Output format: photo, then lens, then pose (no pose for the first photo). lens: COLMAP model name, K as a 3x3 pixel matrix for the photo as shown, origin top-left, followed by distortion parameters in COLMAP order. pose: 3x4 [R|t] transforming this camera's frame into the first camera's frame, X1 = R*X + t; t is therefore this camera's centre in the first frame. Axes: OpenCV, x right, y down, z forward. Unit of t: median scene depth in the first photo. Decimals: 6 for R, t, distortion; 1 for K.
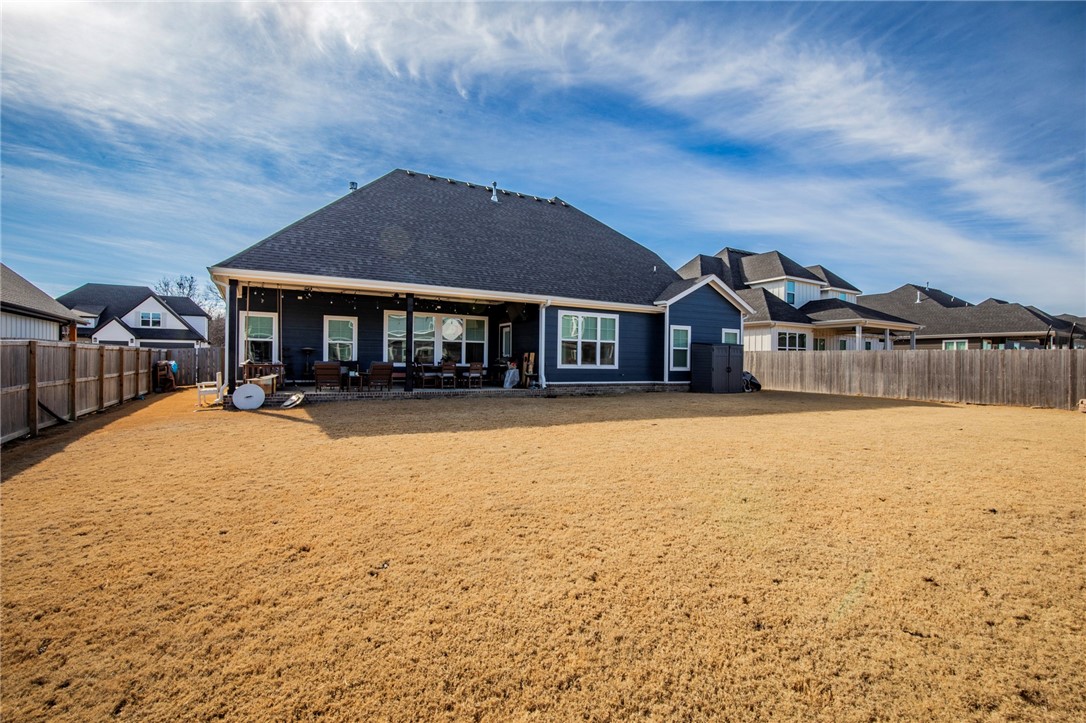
lens RADIAL K [[507.7, 0, 553.8], [0, 507.7, 358.7], [0, 0, 1]] dist [-0.034286, 0.005605]
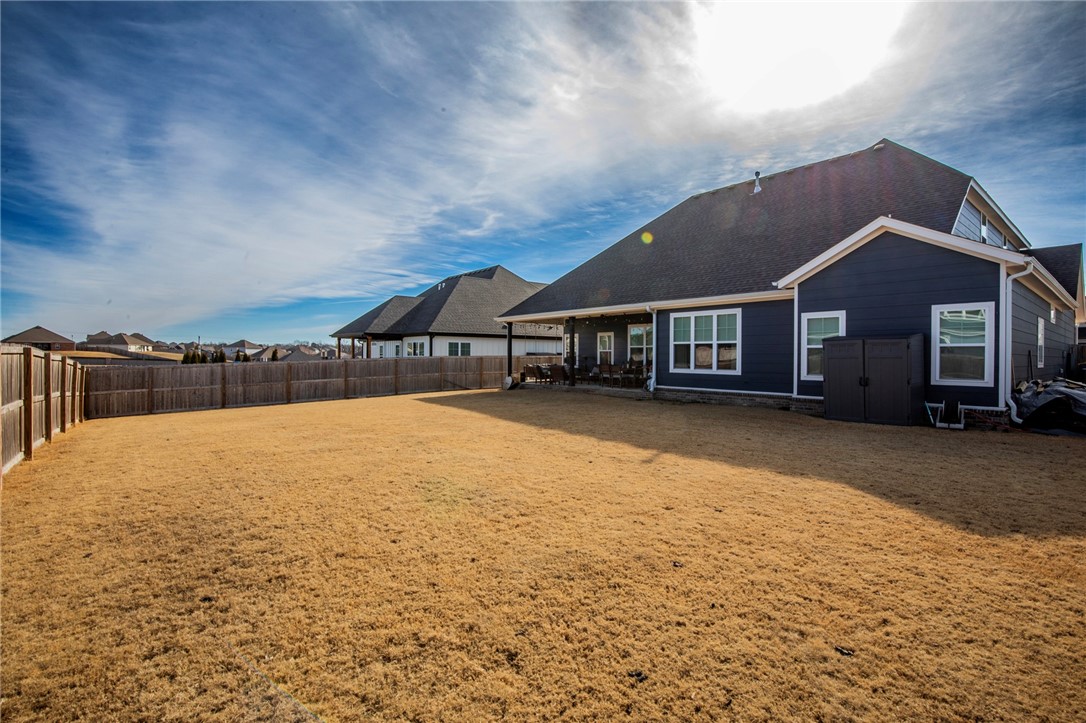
lens RADIAL K [[507.7, 0, 553.8], [0, 507.7, 358.7], [0, 0, 1]] dist [-0.034286, 0.005605]
pose [[0.161527, -0.006519, -0.986847, 0.878109], [0.005438, 0.999969, -0.005715, -0.002915], [0.986853, -0.004443, 0.161558, 0.577515]]
